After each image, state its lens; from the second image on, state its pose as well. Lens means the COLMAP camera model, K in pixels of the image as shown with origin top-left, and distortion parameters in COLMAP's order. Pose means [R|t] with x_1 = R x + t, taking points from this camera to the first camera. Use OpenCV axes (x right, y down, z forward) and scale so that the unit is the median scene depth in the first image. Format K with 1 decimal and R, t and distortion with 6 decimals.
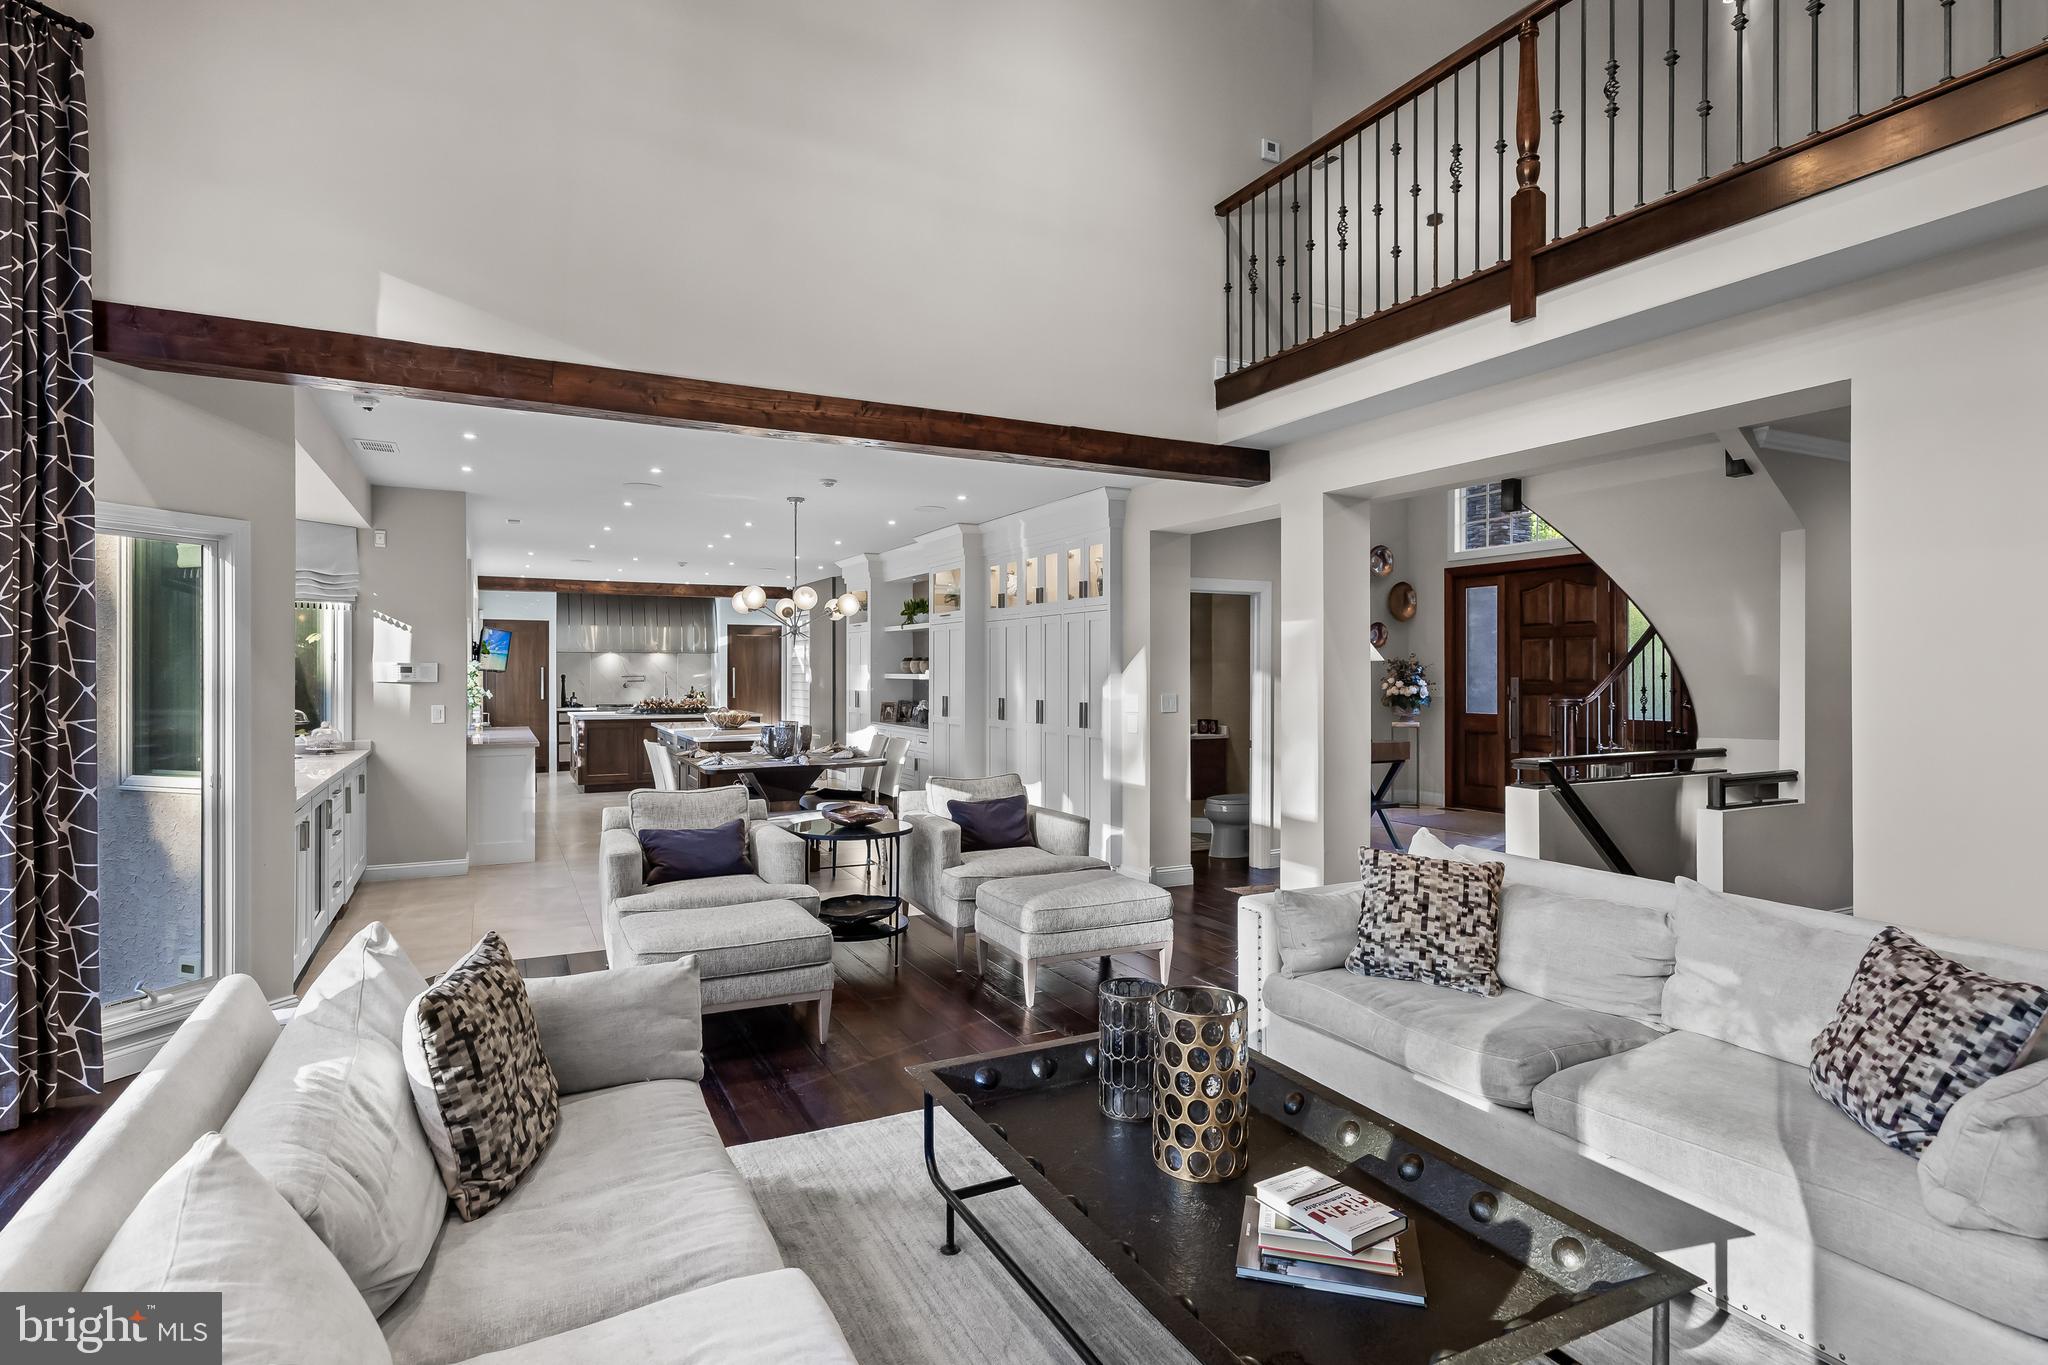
lens RADIAL K [[1059.5, 0, 1011.6], [0, 1059.5, 683.8], [0, 0, 1]] dist [0.016032, -0.001199]
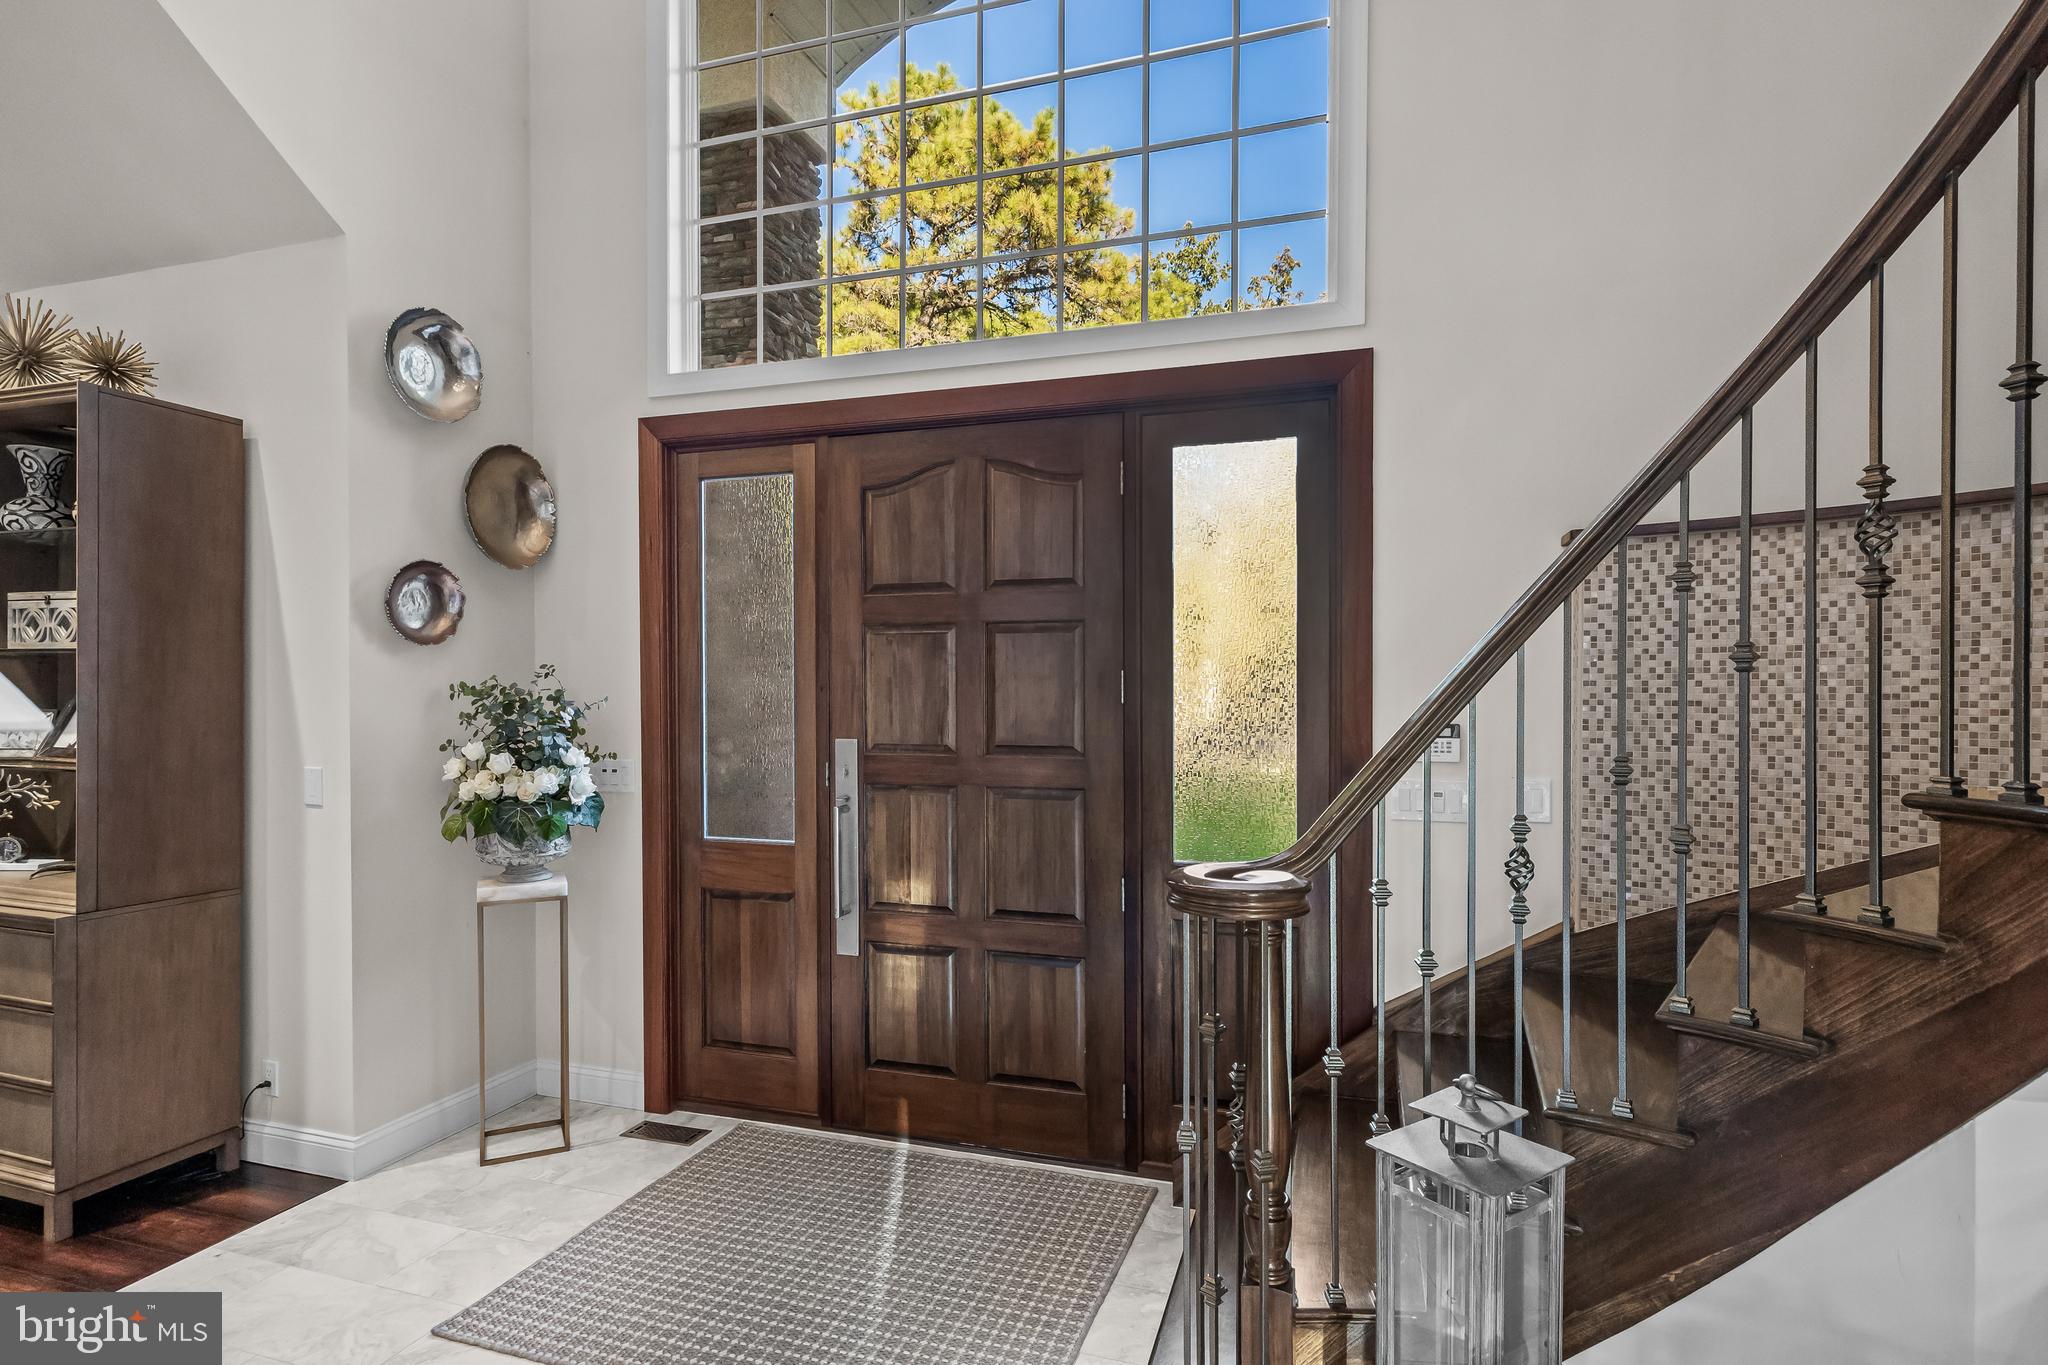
lens RADIAL K [[1059.5, 0, 1025.1], [0, 1059.5, 674.2], [0, 0, 1]] dist [0.016032, -0.001199]
pose [[0.712890, -0.004641, 0.701260, 0.257869], [0.005161, 0.999986, 0.001371, -0.025683], [-0.701257, 0.002642, 0.712904, 0.674540]]
